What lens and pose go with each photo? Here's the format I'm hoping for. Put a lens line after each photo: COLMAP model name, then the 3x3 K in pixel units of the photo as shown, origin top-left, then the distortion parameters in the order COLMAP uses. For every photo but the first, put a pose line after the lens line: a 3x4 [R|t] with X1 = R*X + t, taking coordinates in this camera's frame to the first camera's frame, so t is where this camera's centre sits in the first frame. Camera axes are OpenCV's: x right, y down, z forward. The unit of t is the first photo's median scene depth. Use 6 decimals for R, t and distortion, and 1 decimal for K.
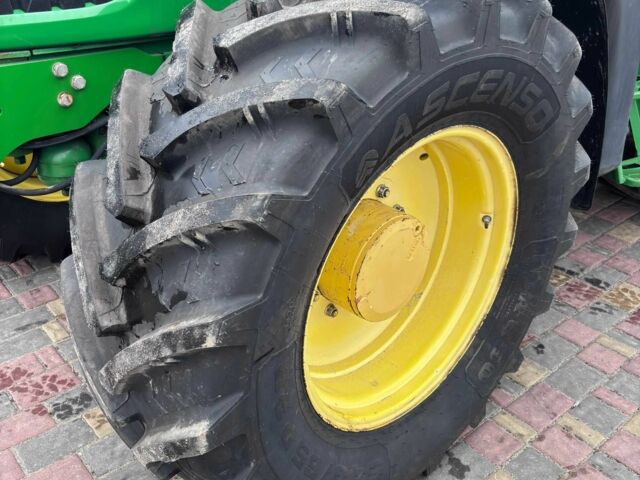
lens RADIAL K [[652.7, 0, 307.1], [0, 652.7, 238.8], [0, 0, 1]] dist [0.017575, 0.000000]
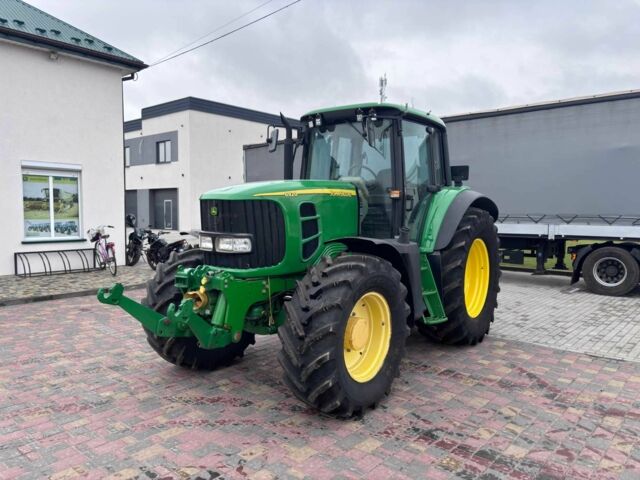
lens RADIAL K [[485.4, 0, 317.4], [0, 485.4, 238.3], [0, 0, 1]] dist [0.044380, -0.034177]
pose [[0.986253, -0.001399, 0.165238, -0.519136], [0.069421, 0.910946, -0.406641, 0.614633], [-0.149954, 0.412522, 0.898520, -1.520813]]
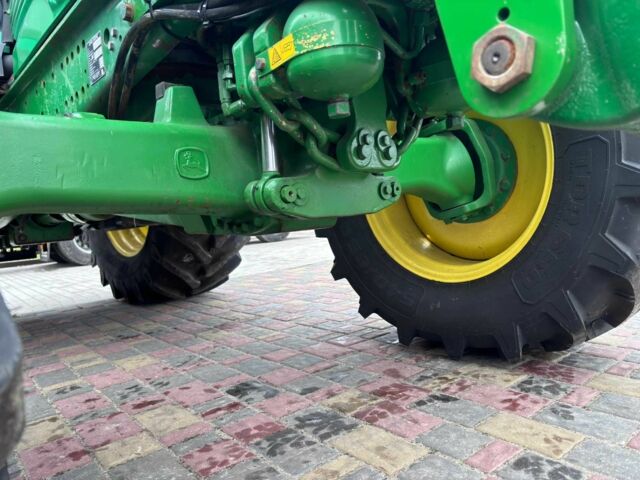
lens RADIAL K [[485.4, 0, 324.9], [0, 485.4, 239.1], [0, 0, 1]] dist [0.044380, -0.034177]
pose [[0.011527, -0.049104, 0.998727, -1.044406], [0.543199, 0.838875, 0.034975, -0.070960], [-0.839525, 0.542105, 0.036343, 1.344328]]
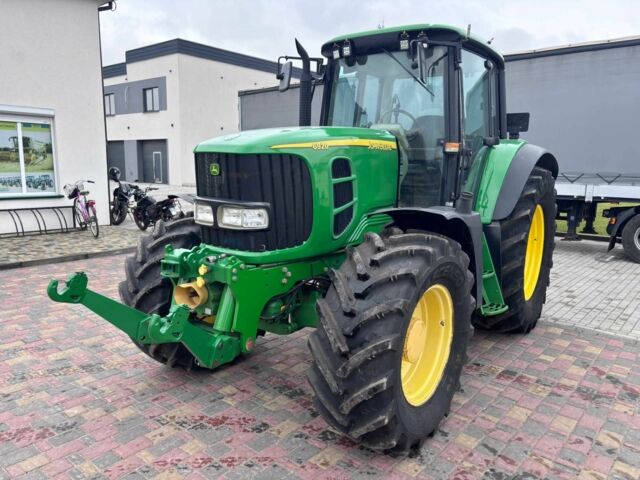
lens RADIAL K [[485.4, 0, 320.6], [0, 485.4, 241.7], [0, 0, 1]] dist [0.044380, -0.034177]
pose [[0.982467, -0.010611, 0.186136, -0.586139], [0.069310, 0.947612, -0.311814, 0.247850], [-0.173076, 0.319248, 0.931732, -0.858497]]
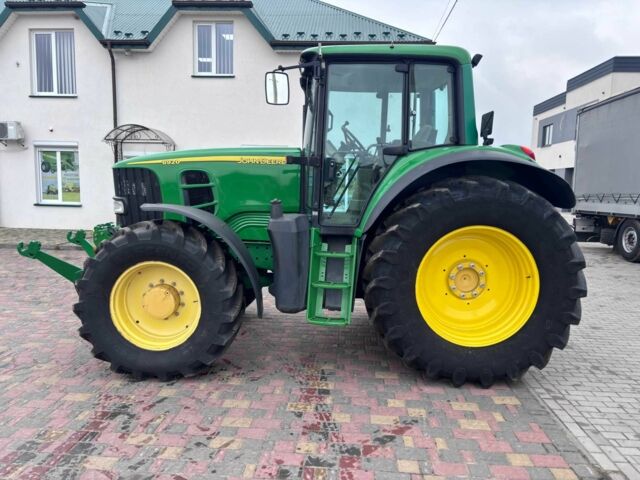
lens RADIAL K [[485.4, 0, 313.2], [0, 485.4, 229.1], [0, 0, 1]] dist [0.044380, -0.034177]
pose [[0.714634, 0.074460, -0.695524, 2.439889], [-0.341450, 0.904942, -0.253952, 0.071540], [0.610500, 0.418969, 0.672127, -0.405853]]
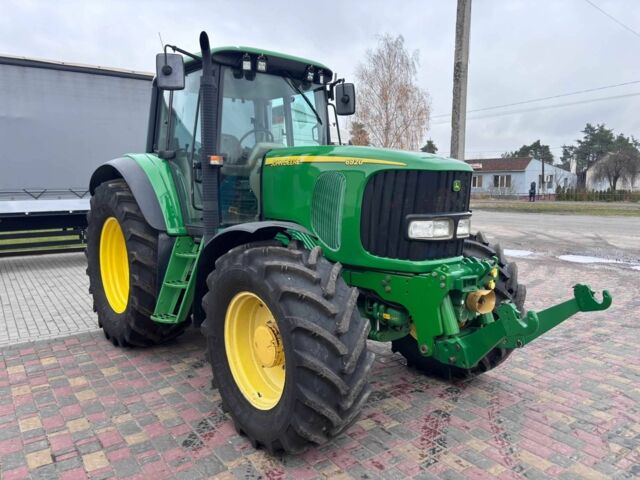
lens RADIAL K [[485.4, 0, 317.4], [0, 485.4, 240.8], [0, 0, 1]] dist [0.044380, -0.034177]
pose [[0.072280, -0.114875, 0.990747, -2.647530], [0.468186, 0.881010, 0.067994, -0.796338], [-0.880669, 0.458939, 0.117463, 1.168476]]
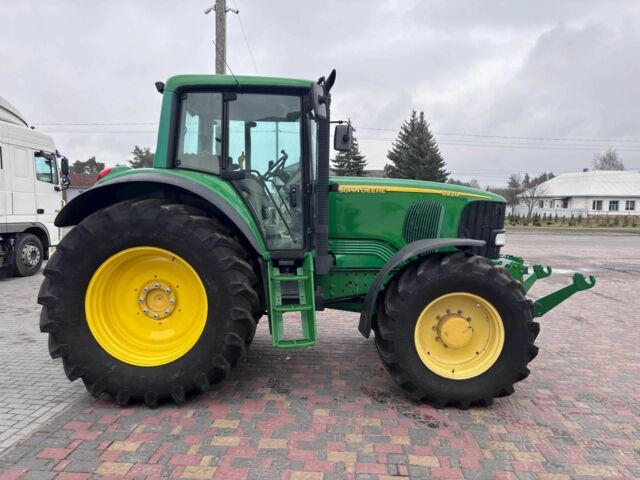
lens RADIAL K [[485.4, 0, 324.9], [0, 485.4, 238.0], [0, 0, 1]] dist [0.044380, -0.034177]
pose [[-0.731432, -0.059399, 0.679322, -1.986292], [0.304415, 0.862984, 0.403225, -2.099744], [-0.610195, 0.501728, -0.613132, 3.577243]]
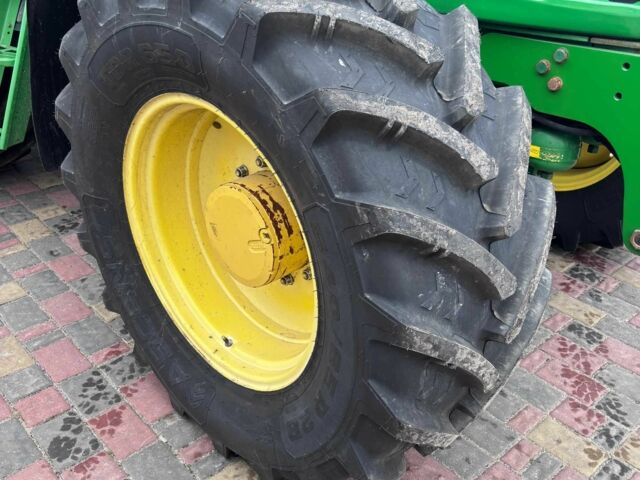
lens RADIAL K [[647.7, 0, 317.5], [0, 647.7, 244.2], [0, 0, 1]] dist [0.024926, 0.000000]
pose [[-0.046902, -0.484884, 0.873320, -1.645620], [0.434607, 0.777289, 0.454906, -0.781598], [-0.899398, 0.400887, 0.174277, 1.503852]]
